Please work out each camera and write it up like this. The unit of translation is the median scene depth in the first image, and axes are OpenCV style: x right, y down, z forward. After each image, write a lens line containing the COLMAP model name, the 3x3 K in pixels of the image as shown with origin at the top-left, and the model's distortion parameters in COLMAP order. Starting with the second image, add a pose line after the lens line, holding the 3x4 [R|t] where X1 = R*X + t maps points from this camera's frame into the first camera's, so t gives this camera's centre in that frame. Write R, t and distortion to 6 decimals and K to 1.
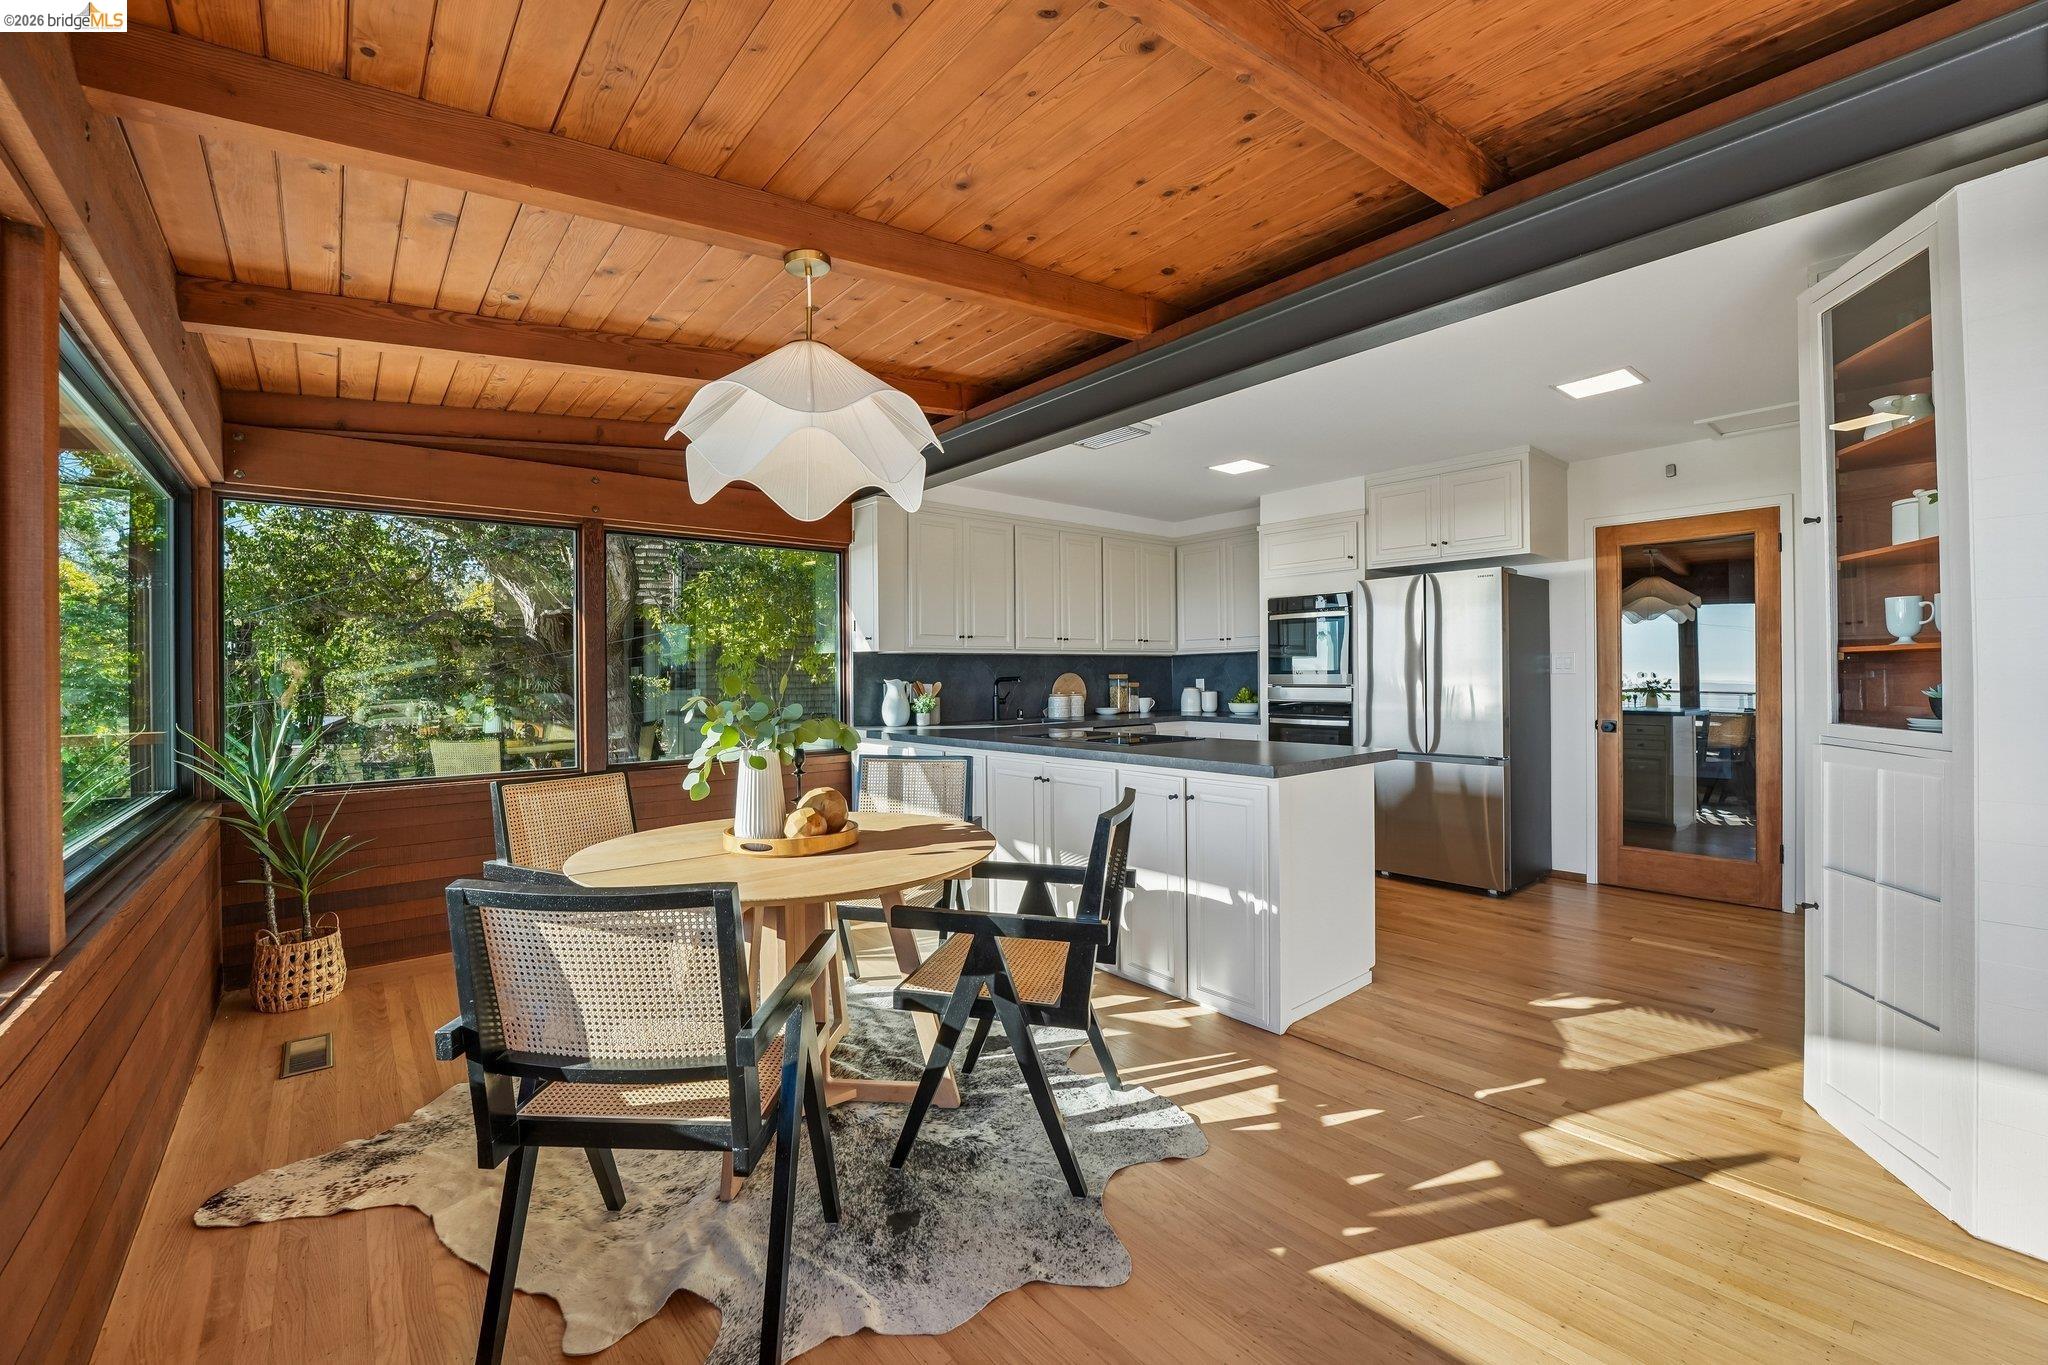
lens RADIAL K [[842.6, 0, 1024.0], [0, 842.6, 682.5], [0, 0, 1]] dist [-0.019320, 0.000090]
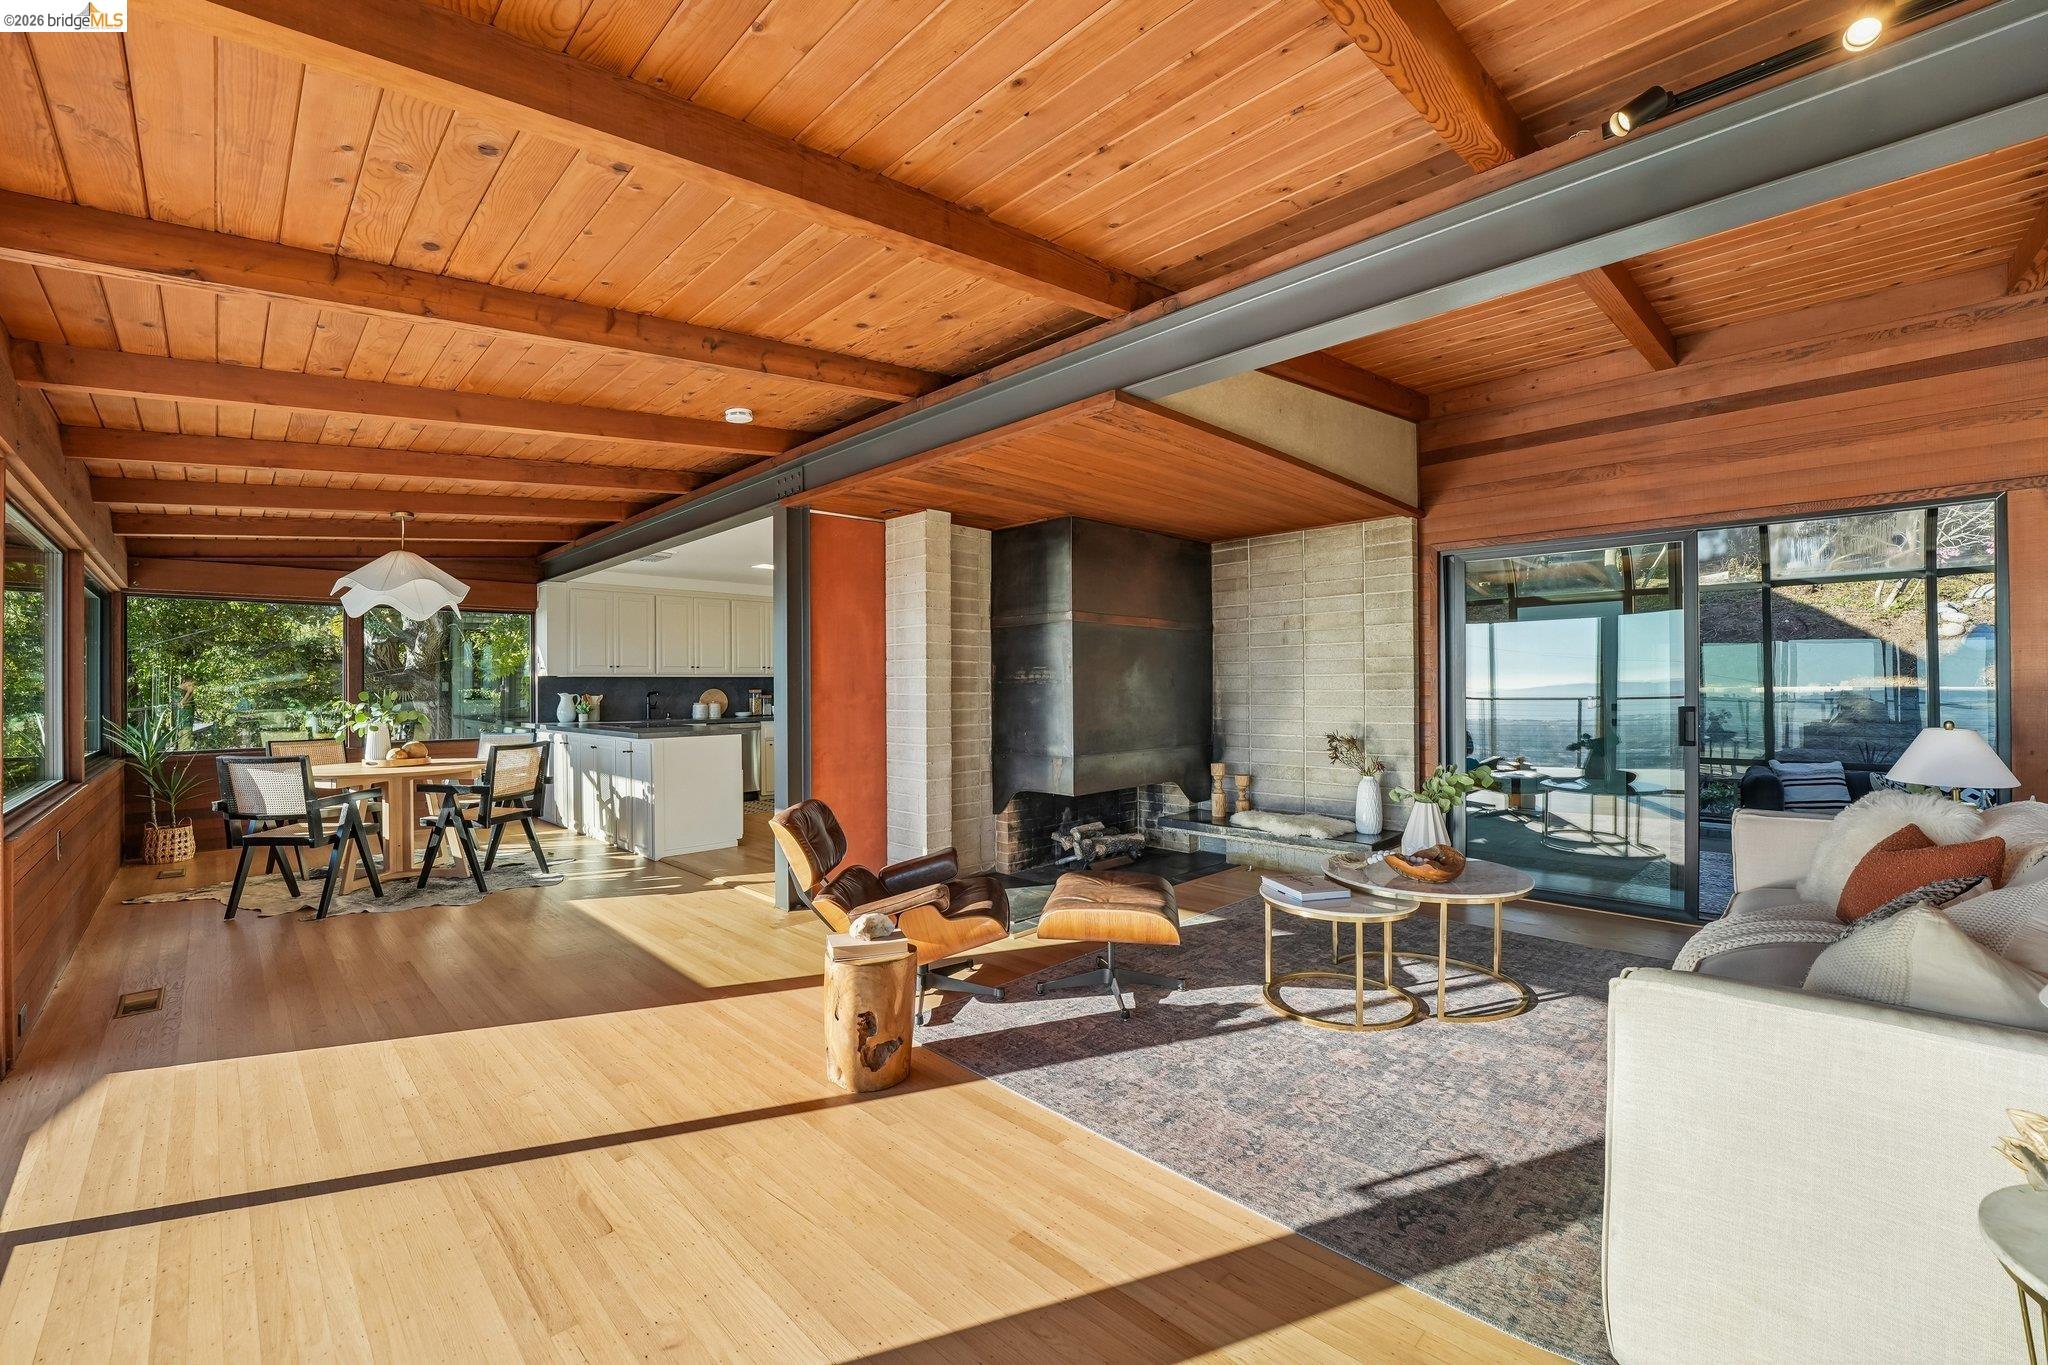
lens RADIAL K [[832.2, 0, 1019.8], [0, 832.2, 689.5], [0, 0, 1]] dist [-0.020845, 0.000333]
pose [[0.996192, 0.001606, 0.087172, 0.885980], [-0.000986, 0.999974, -0.007161, 0.000238], [-0.087181, 0.007048, 0.996168, -1.006703]]
